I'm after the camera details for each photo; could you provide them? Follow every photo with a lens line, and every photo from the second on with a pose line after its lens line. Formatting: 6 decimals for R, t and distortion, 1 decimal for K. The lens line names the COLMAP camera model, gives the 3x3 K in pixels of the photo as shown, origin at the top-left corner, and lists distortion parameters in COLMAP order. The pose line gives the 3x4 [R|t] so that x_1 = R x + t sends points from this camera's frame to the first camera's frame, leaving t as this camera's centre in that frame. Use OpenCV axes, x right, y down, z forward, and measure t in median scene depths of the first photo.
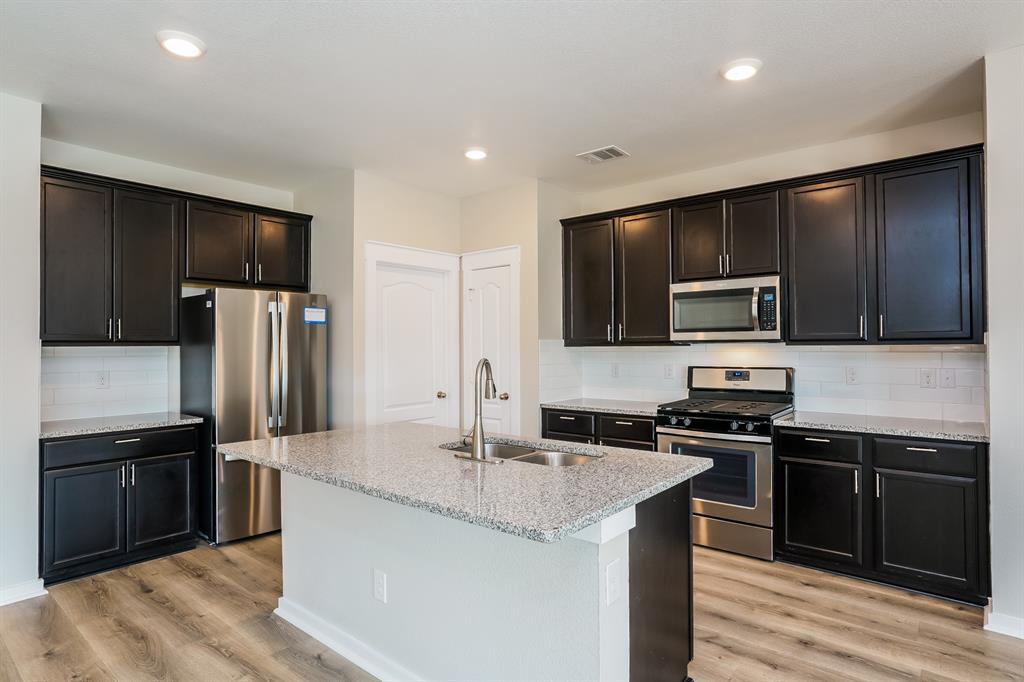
lens RADIAL K [[563.8, 0, 512.0], [0, 563.8, 341.0], [0, 0, 1]] dist [-0.003233, -0.000274]
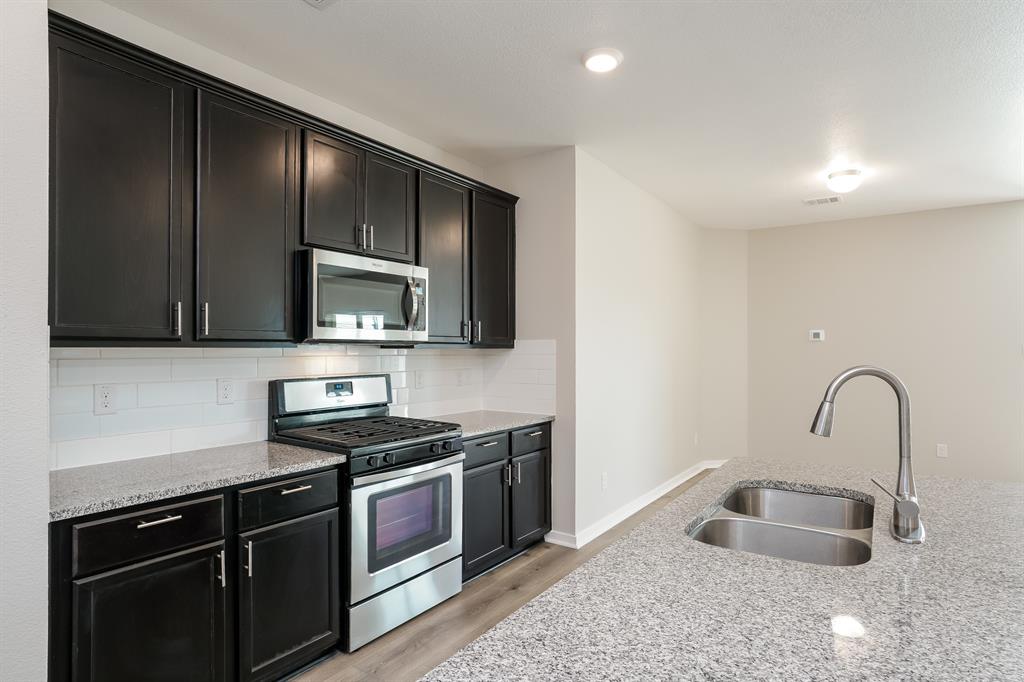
lens RADIAL K [[563.8, 0, 512.0], [0, 563.8, 341.0], [0, 0, 1]] dist [-0.003233, -0.000274]
pose [[-0.110083, 0.016137, 0.993791, -0.377464], [-0.010634, 0.999792, -0.017412, 0.010104], [-0.993866, -0.012485, -0.109888, 0.895220]]
